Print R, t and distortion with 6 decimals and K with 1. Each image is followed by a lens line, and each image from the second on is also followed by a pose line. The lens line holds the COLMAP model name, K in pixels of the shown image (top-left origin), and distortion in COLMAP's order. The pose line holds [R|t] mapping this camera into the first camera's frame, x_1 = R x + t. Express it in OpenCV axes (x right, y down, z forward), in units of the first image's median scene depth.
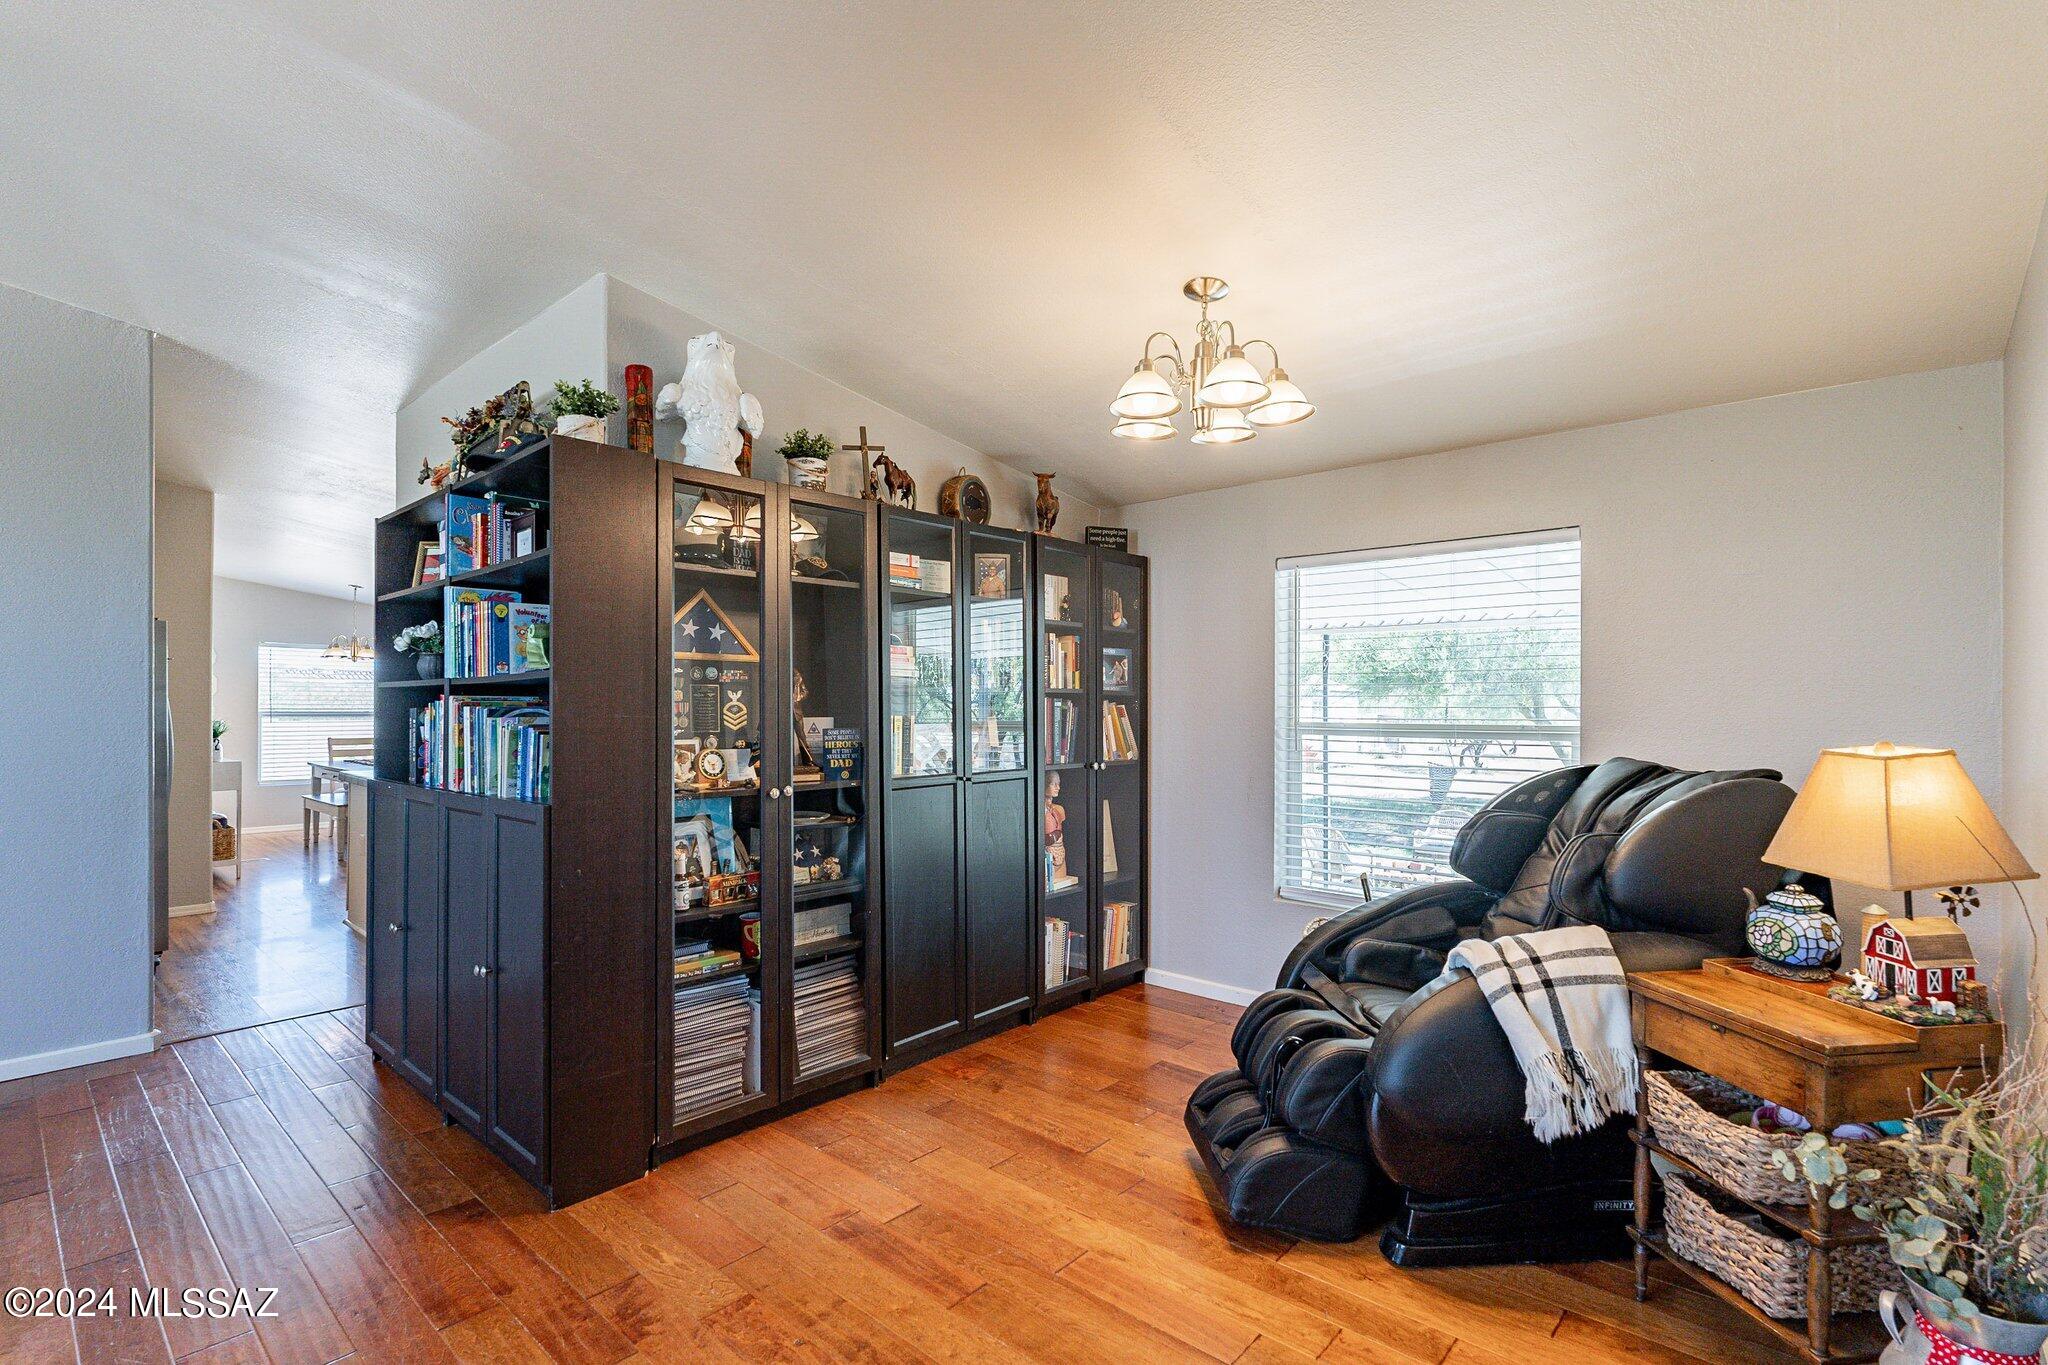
lens RADIAL K [[943.0, 0, 1078.3], [0, 943.0, 702.9], [0, 0, 1]] dist [-0.000972, -0.000115]
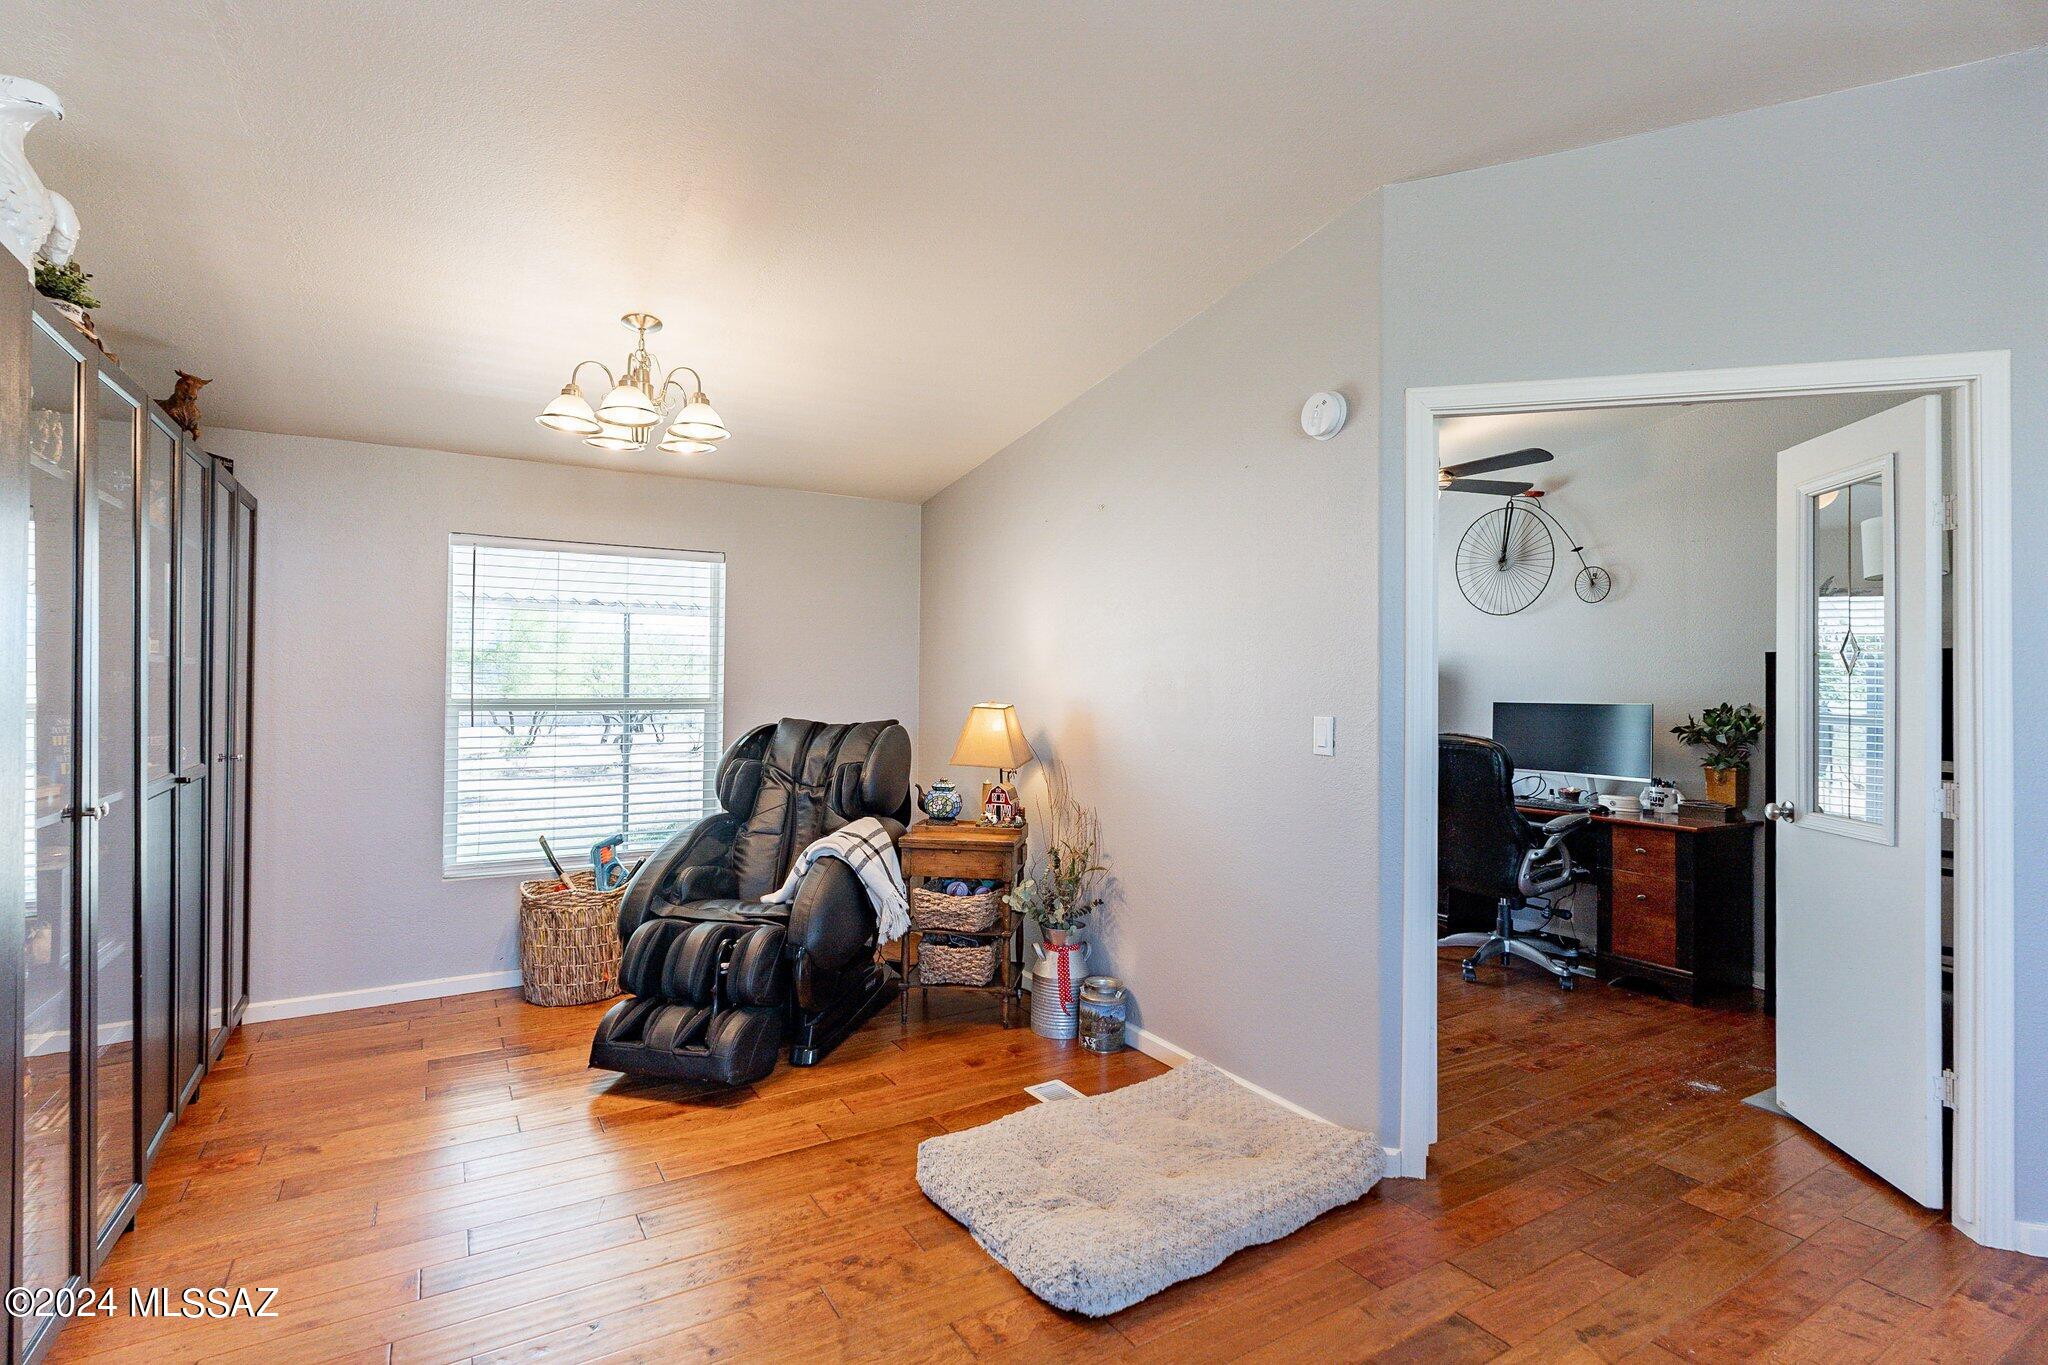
lens RADIAL K [[943.0, 0, 1019.3], [0, 943.0, 671.6], [0, 0, 1]] dist [-0.000972, -0.000115]
pose [[0.321712, 0.012760, 0.946752, -0.742509], [-0.006716, 0.999915, -0.011195, -0.001358], [-0.946814, -0.002757, 0.321770, 0.174413]]
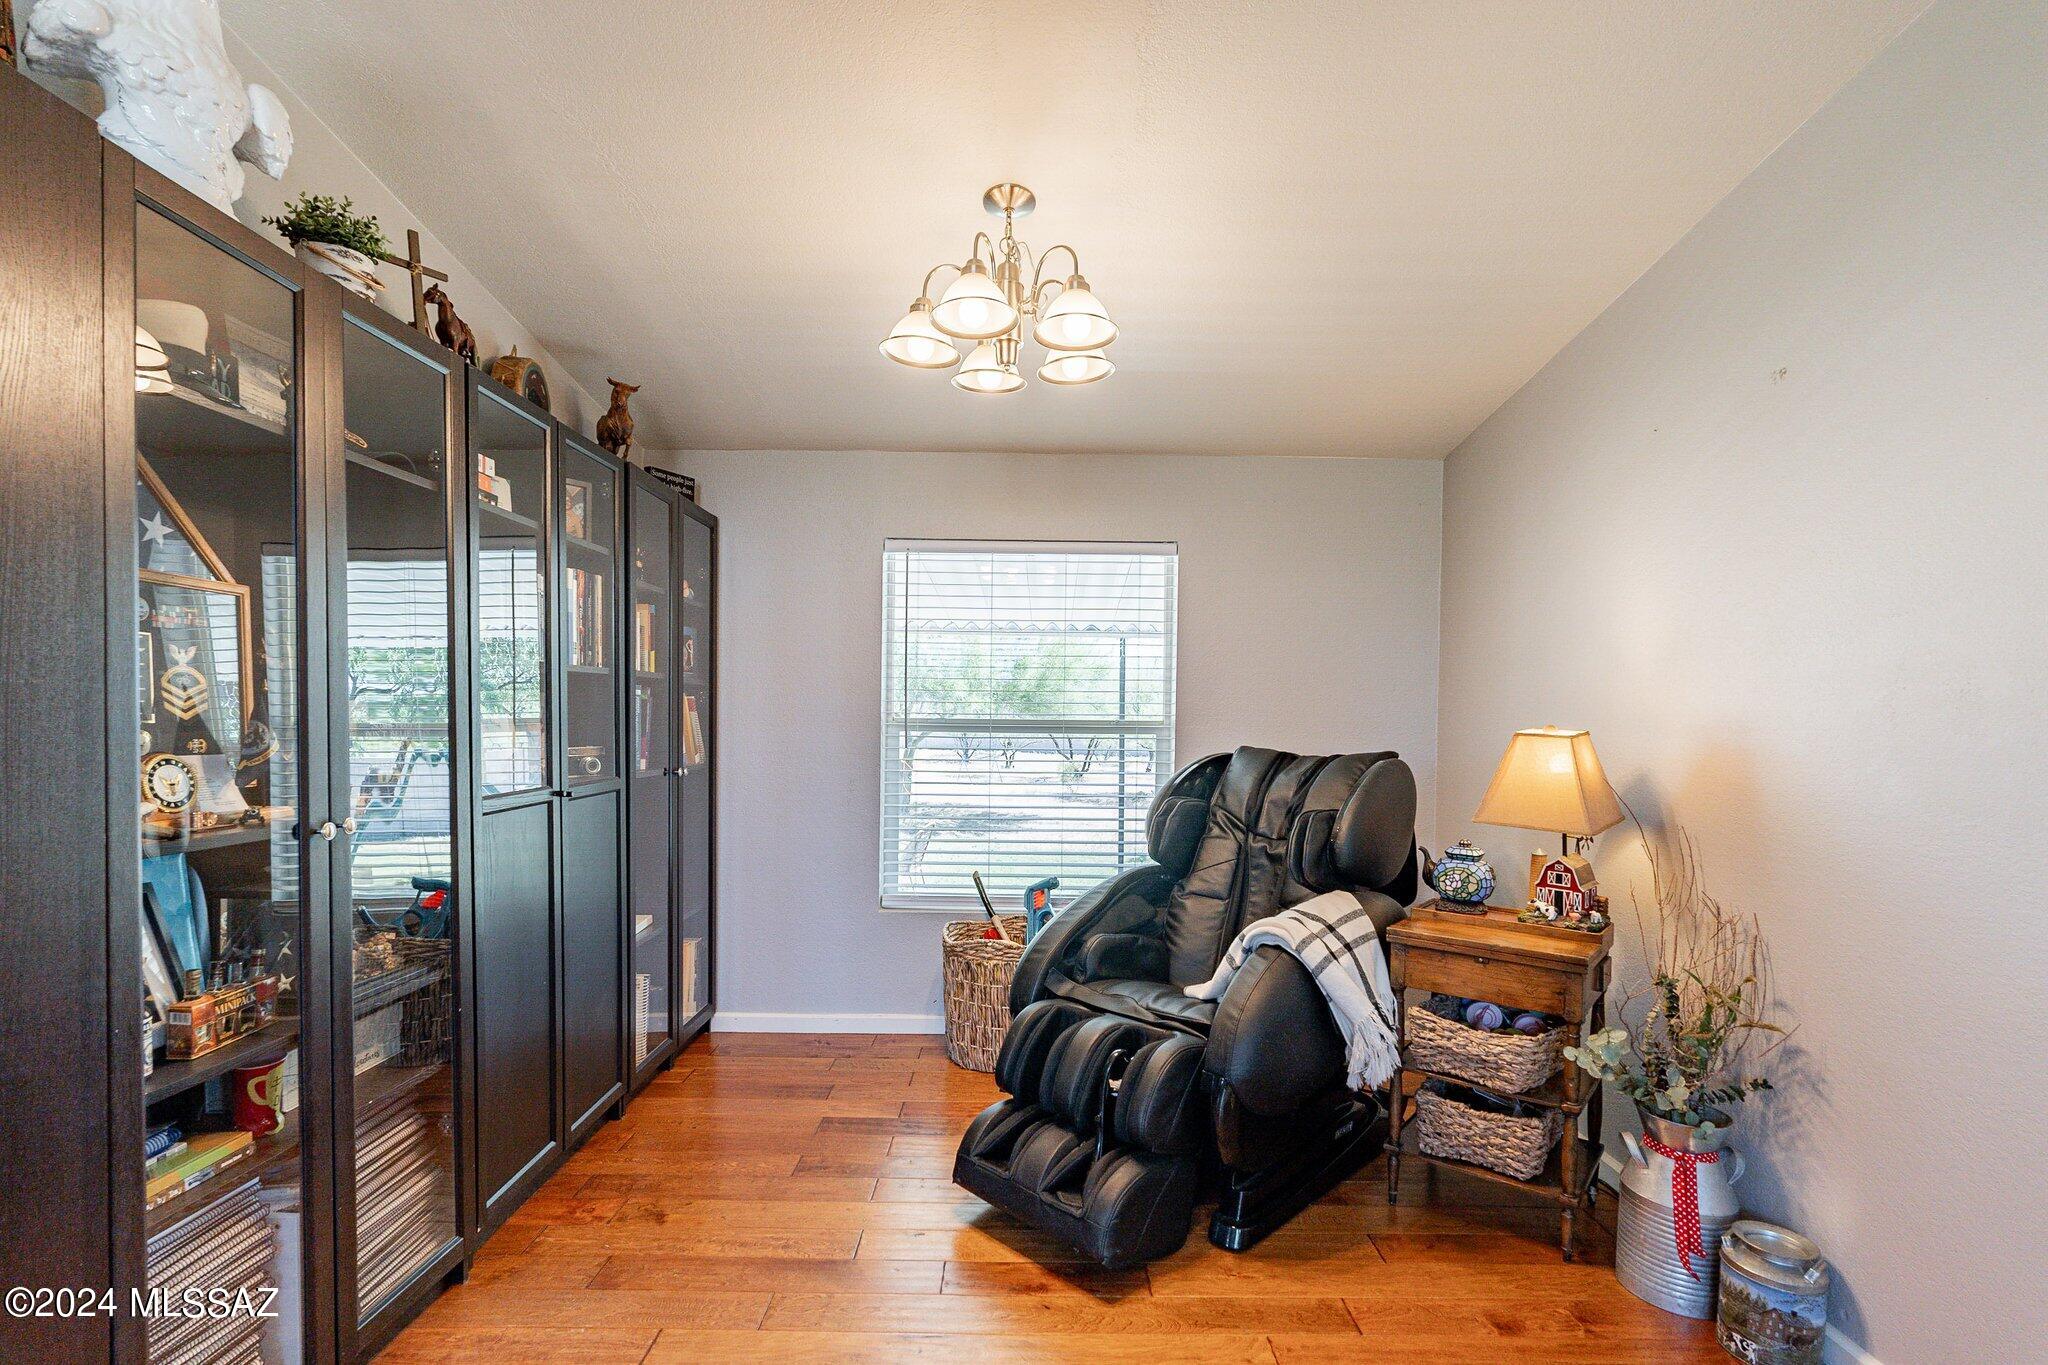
lens RADIAL K [[914.3, 0, 1039.2], [0, 914.3, 731.1], [0, 0, 1]] dist [-0.006601, 0.001296]
pose [[0.764802, -0.003926, 0.644254, -0.347607], [-0.010406, 0.999776, 0.018446, 0.021922], [-0.644181, -0.020812, 0.764589, 0.316557]]
